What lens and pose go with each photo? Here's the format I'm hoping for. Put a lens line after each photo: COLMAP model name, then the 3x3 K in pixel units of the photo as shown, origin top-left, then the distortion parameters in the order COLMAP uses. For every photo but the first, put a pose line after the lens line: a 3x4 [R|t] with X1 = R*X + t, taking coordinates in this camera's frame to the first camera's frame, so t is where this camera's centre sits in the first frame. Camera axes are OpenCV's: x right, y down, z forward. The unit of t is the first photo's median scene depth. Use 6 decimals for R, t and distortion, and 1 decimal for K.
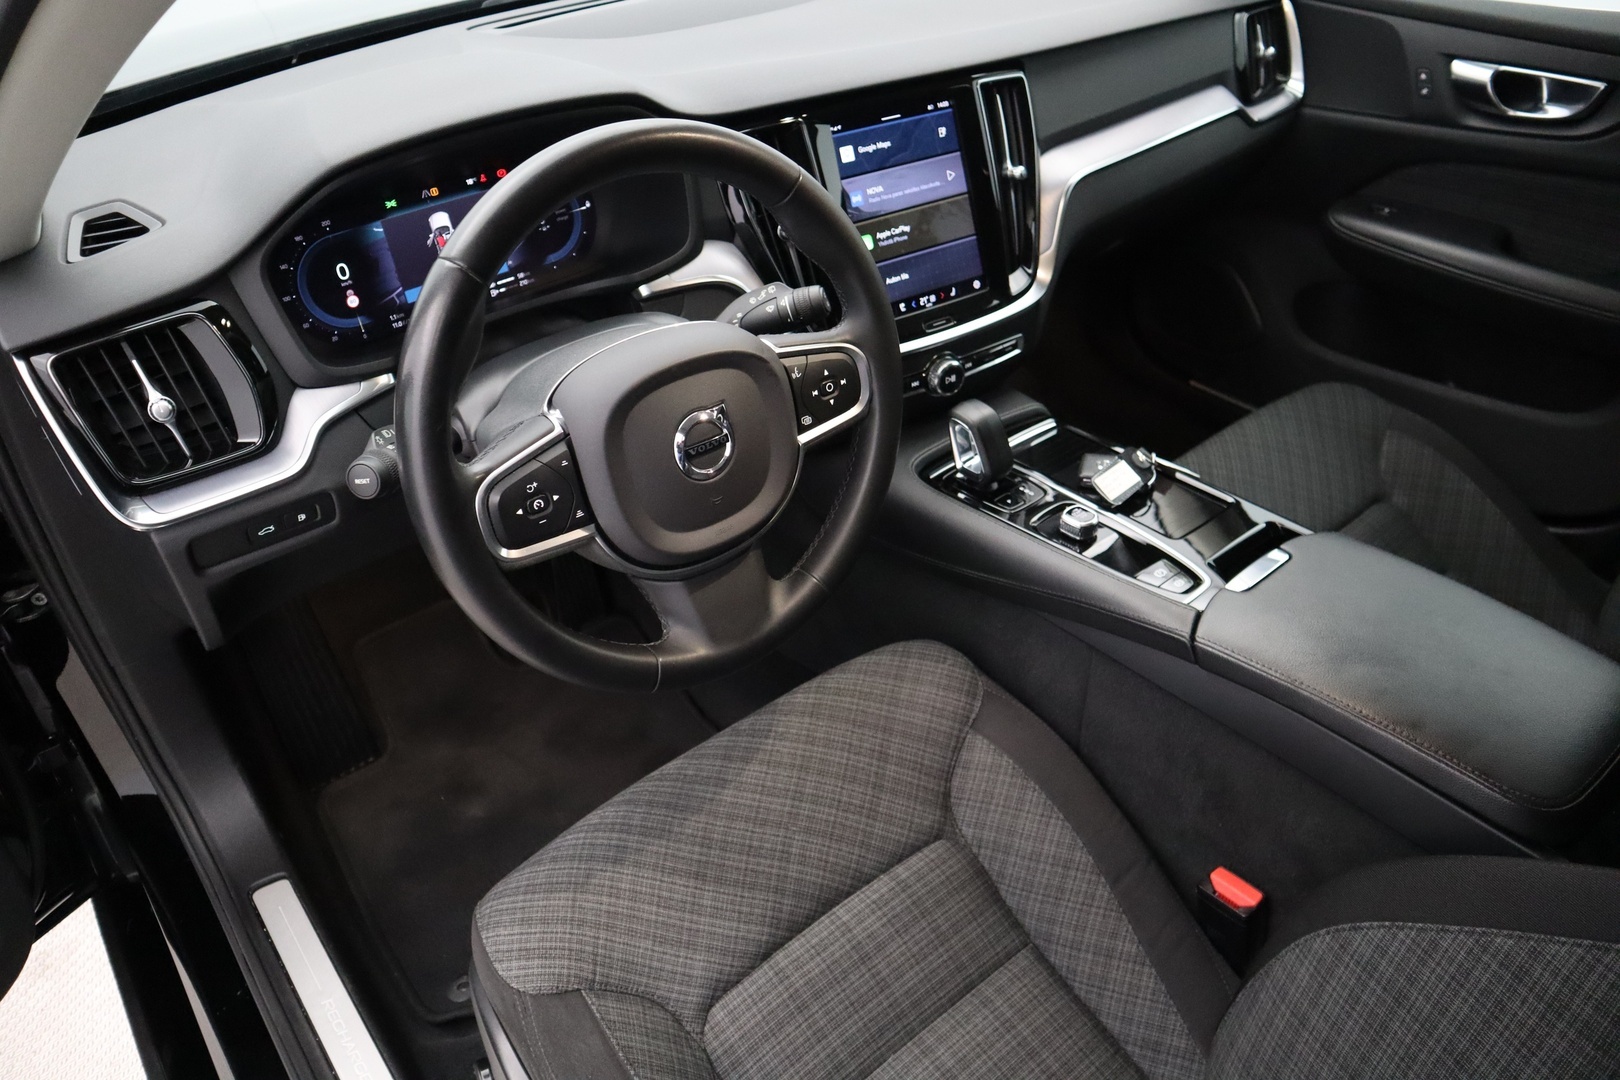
lens RADIAL K [[1130.6, 0, 804.3], [0, 1130.6, 542.2], [0, 0, 1]] dist [-0.130977, 0.092906]
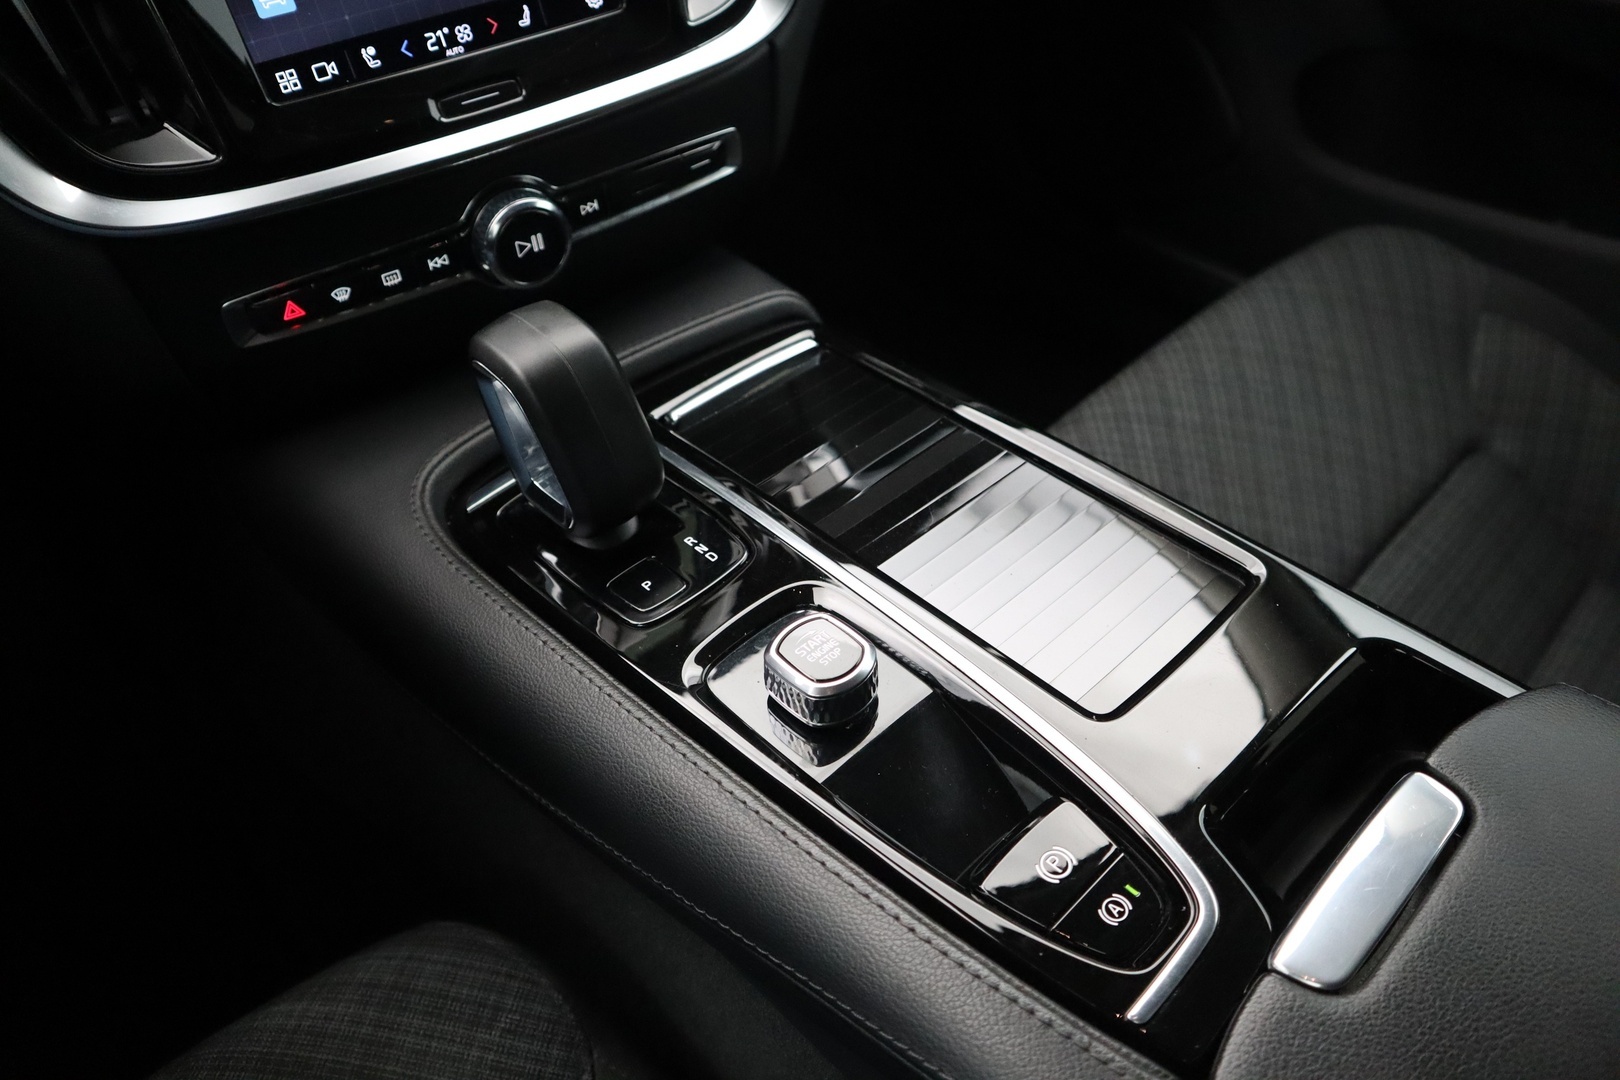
lens RADIAL K [[1130.6, 0, 804.3], [0, 1130.6, 542.2], [0, 0, 1]] dist [-0.130977, 0.092906]
pose [[0.996496, -0.047255, 0.069014, 0.205233], [0.038469, 0.991598, 0.123506, -0.091772], [-0.074270, -0.120418, 0.989941, 0.632691]]
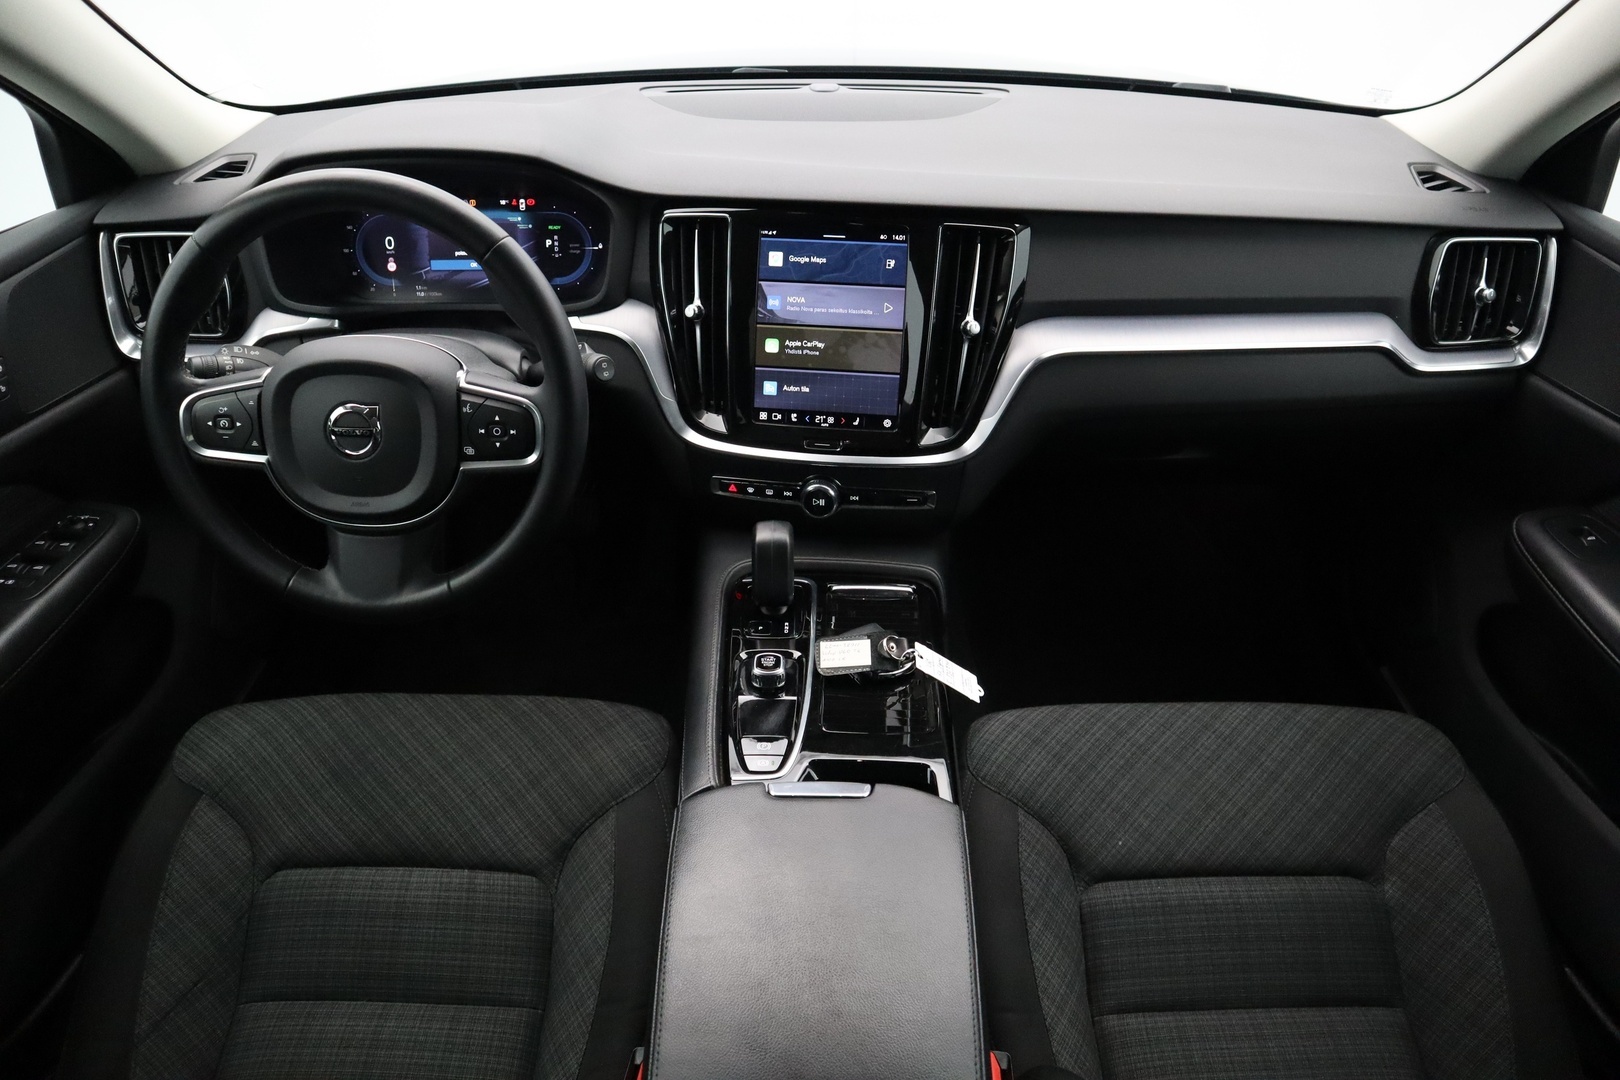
lens RADIAL K [[1130.6, 0, 804.3], [0, 1130.6, 542.2], [0, 0, 1]] dist [-0.130977, 0.092906]
pose [[0.764335, 0.377618, -0.522683, 0.692655], [-0.407376, 0.911117, 0.062528, -0.180092], [0.499837, 0.165137, 0.850231, 0.163231]]
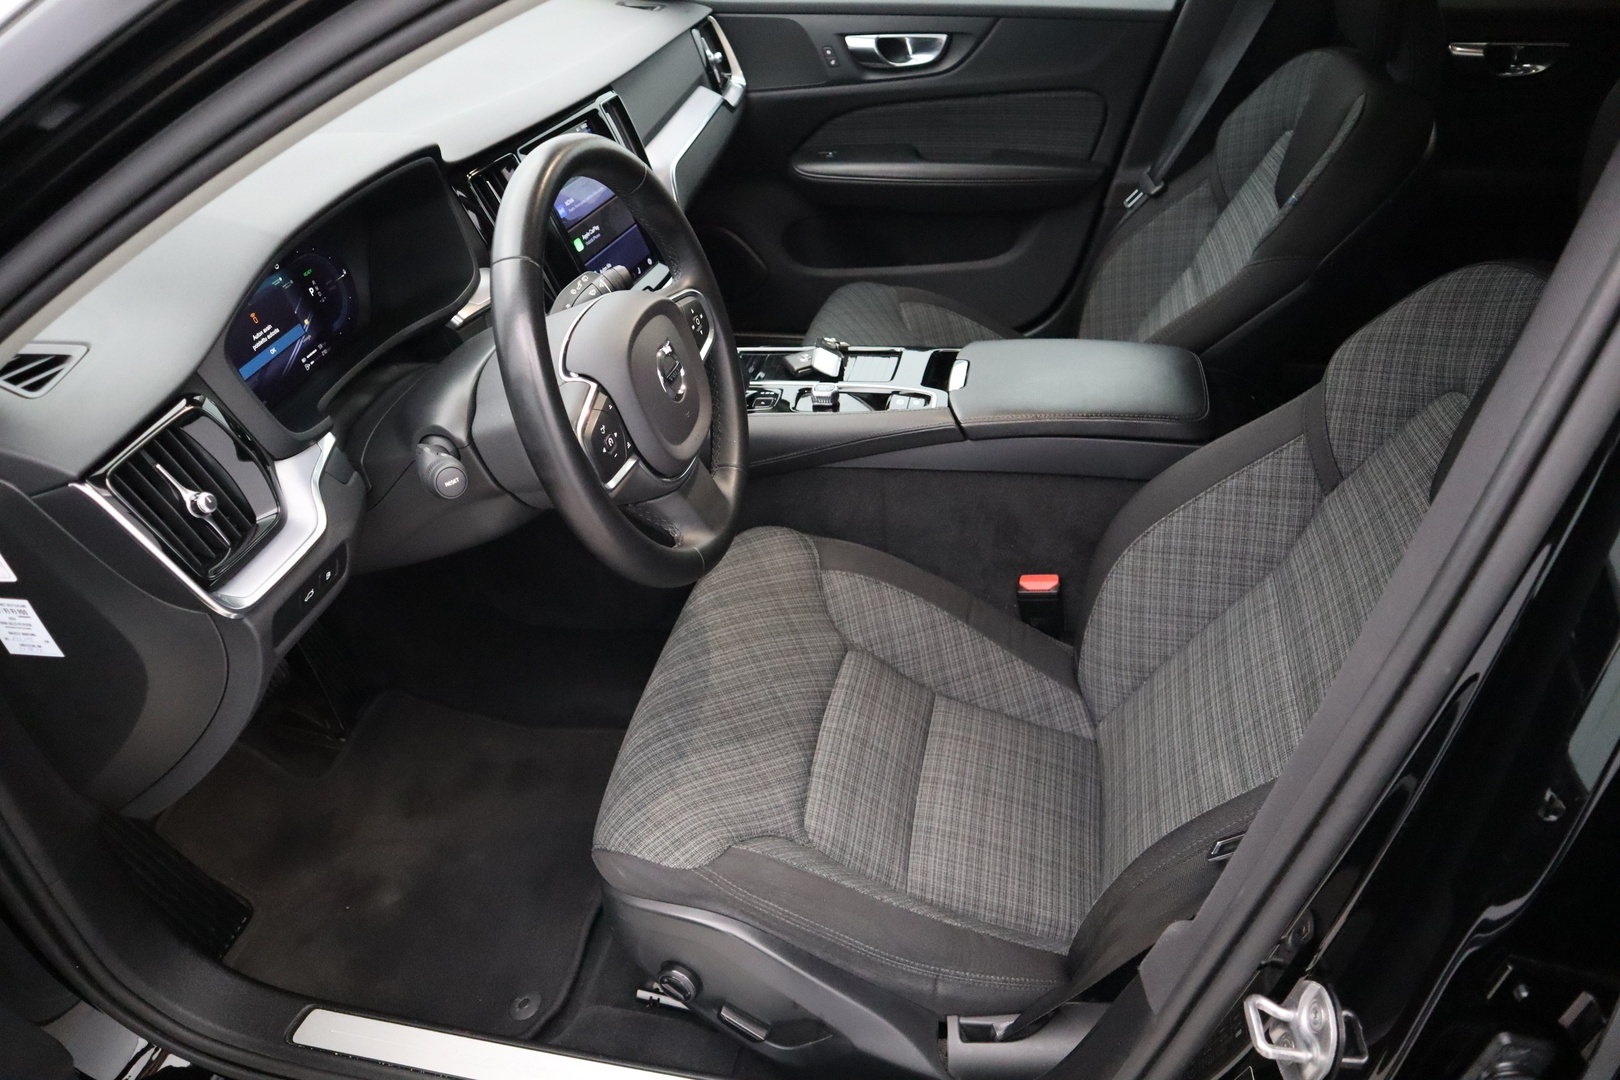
lens RADIAL K [[1130.6, 0, 804.3], [0, 1130.6, 542.2], [0, 0, 1]] dist [-0.130977, 0.092906]
pose [[0.773428, -0.368275, 0.515929, -0.495294], [0.398063, 0.915596, 0.056826, 0.053571], [-0.493310, 0.161422, 0.854745, -0.092111]]
